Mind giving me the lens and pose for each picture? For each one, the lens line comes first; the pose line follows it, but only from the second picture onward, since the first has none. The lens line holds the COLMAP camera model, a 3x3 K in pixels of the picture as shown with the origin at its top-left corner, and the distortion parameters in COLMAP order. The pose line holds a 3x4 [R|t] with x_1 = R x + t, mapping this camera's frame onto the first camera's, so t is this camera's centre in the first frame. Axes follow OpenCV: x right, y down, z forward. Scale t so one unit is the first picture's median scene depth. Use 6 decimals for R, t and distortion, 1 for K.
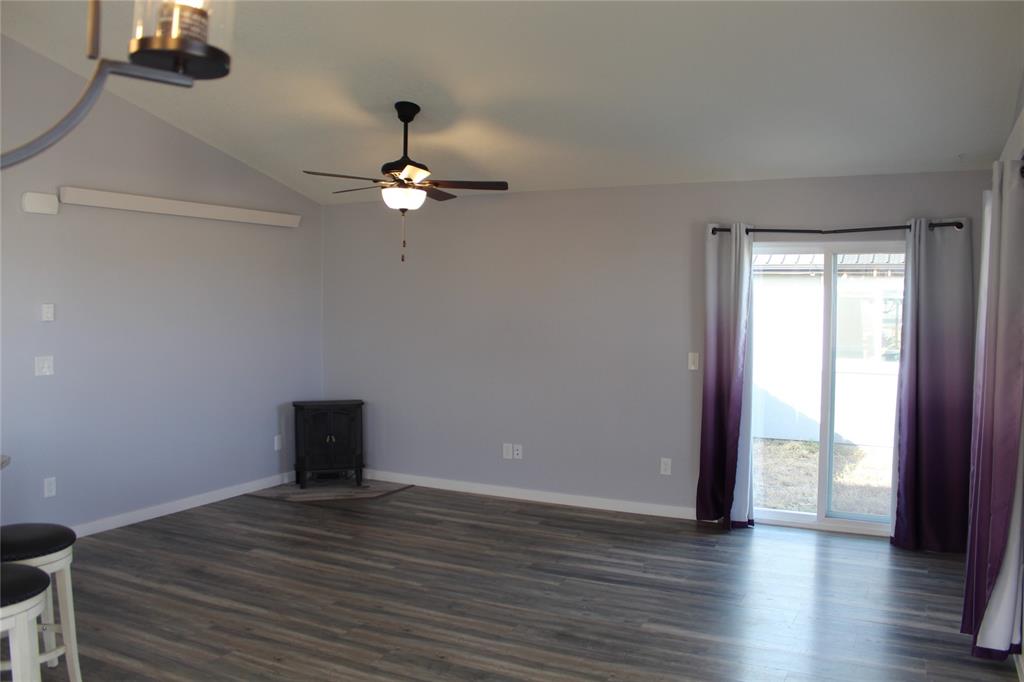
lens RADIAL K [[853.6, 0, 512.0], [0, 853.6, 341.0], [0, 0, 1]] dist [-0.176342, 0.150294]
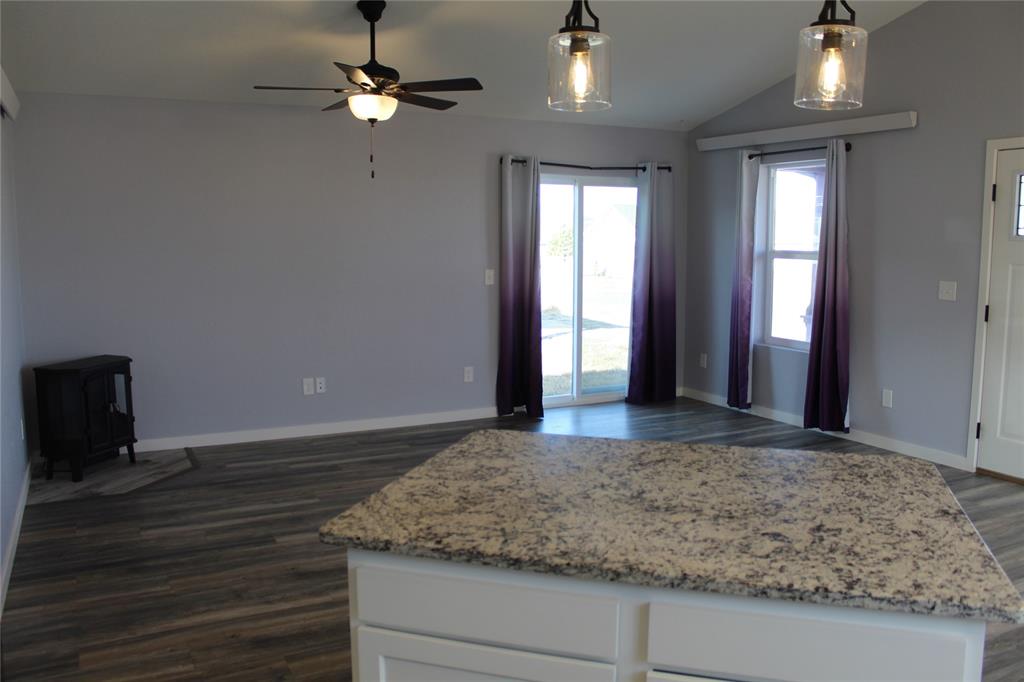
lens RADIAL K [[853.6, 0, 512.0], [0, 853.6, 341.0], [0, 0, 1]] dist [-0.176342, 0.150294]
pose [[0.579572, -0.107869, 0.807751, -0.722183], [0.042760, 0.993861, 0.102042, -0.006381], [-0.813799, -0.024601, 0.580626, 0.328883]]
